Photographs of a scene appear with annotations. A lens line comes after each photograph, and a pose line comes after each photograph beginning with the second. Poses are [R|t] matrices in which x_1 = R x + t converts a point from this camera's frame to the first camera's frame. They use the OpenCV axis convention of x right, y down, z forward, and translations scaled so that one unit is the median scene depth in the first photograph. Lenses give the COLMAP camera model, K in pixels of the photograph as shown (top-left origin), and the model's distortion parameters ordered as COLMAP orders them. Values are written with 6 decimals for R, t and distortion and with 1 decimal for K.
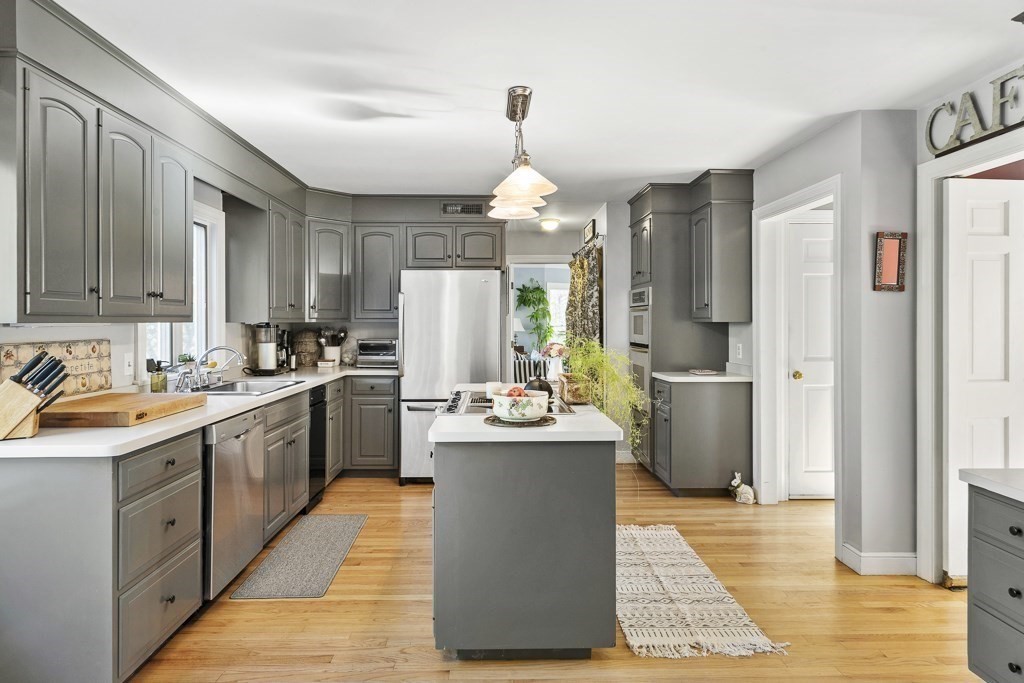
lens RADIAL K [[575.8, 0, 510.4], [0, 575.8, 322.7], [0, 0, 1]] dist [0.000576, 0.000223]
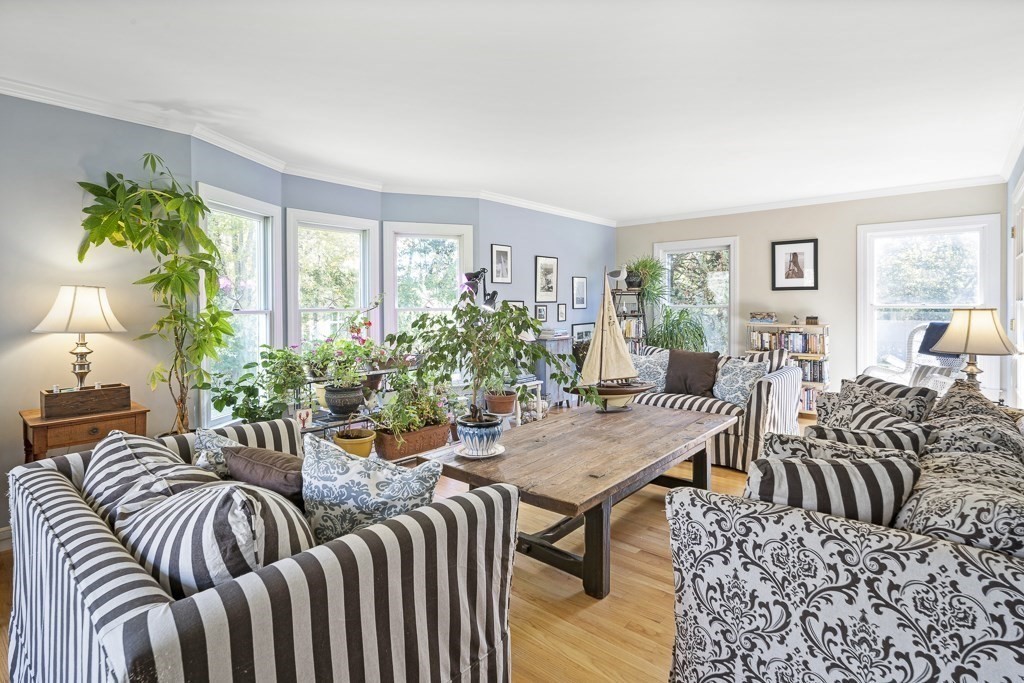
lens RADIAL K [[507.9, 0, 514.4], [0, 507.9, 312.6], [0, 0, 1]] dist [0.002282, 0.000880]
pose [[0.731770, -0.002733, 0.681546, -0.004671], [-0.000628, 0.999989, 0.004684, 0.003997], [-0.681552, -0.003856, 0.731760, 0.683738]]
